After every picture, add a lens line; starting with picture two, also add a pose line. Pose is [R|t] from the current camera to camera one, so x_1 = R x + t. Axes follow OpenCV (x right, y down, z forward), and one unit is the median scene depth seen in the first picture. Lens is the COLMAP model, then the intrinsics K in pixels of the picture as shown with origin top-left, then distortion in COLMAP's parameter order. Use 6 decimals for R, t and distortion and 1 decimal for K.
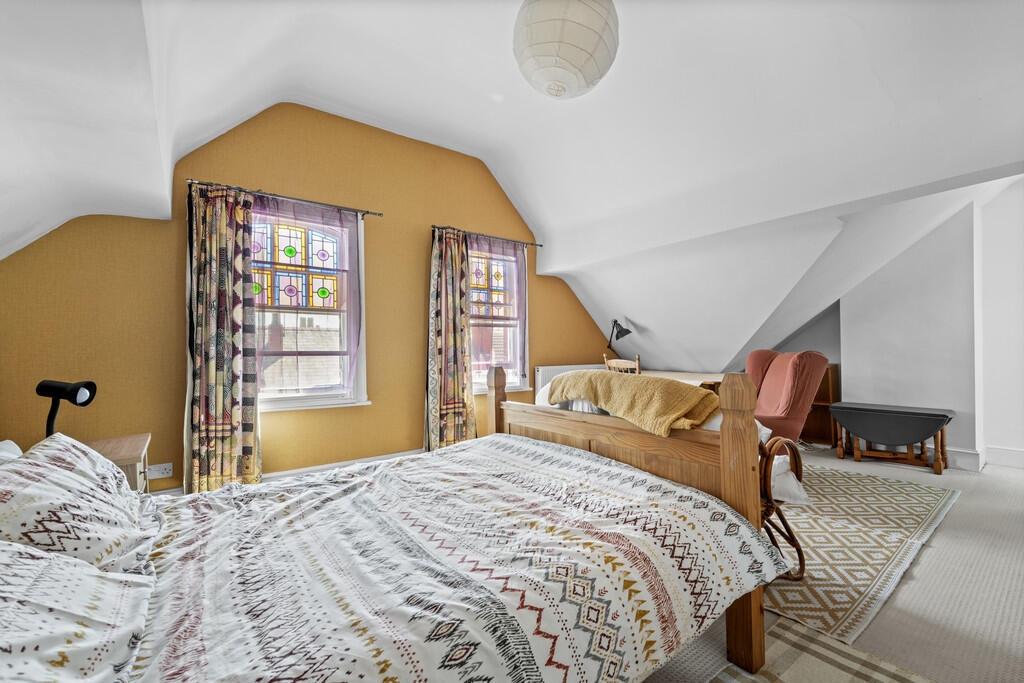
lens RADIAL K [[424.3, 0, 513.5], [0, 424.3, 341.8], [0, 0, 1]] dist [0.001776, -0.000936]
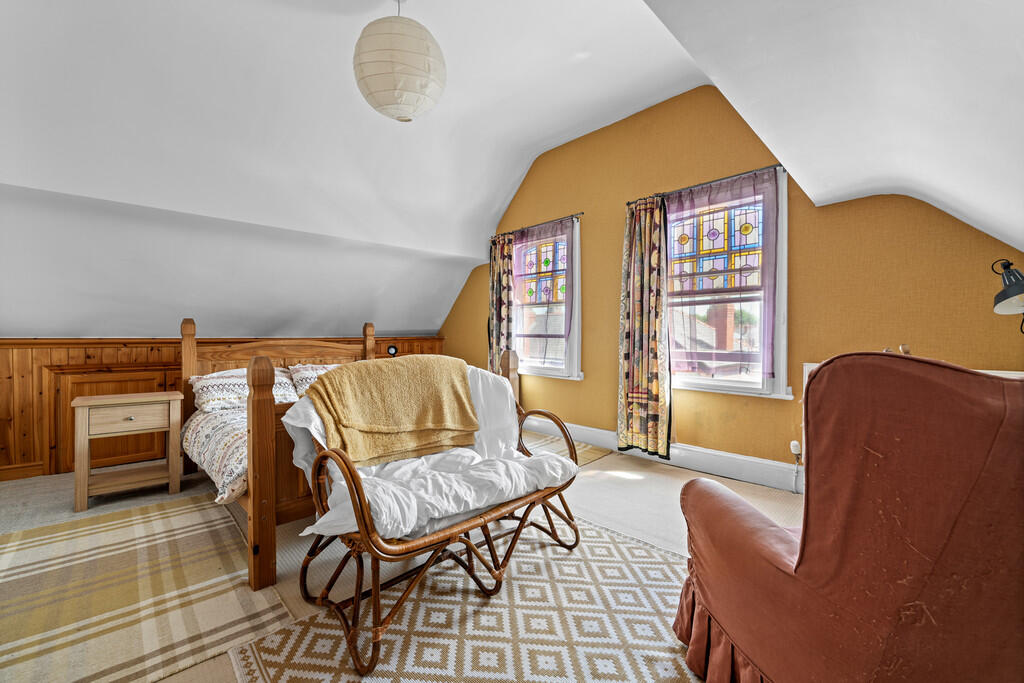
lens RADIAL K [[424.3, 0, 513.1], [0, 424.3, 340.5], [0, 0, 1]] dist [0.001776, -0.000936]
pose [[0.104173, 0.026248, -0.994213, 0.743601], [0.018422, 0.999429, 0.028315, 0.002177], [0.994389, -0.021265, 0.103630, 0.646388]]
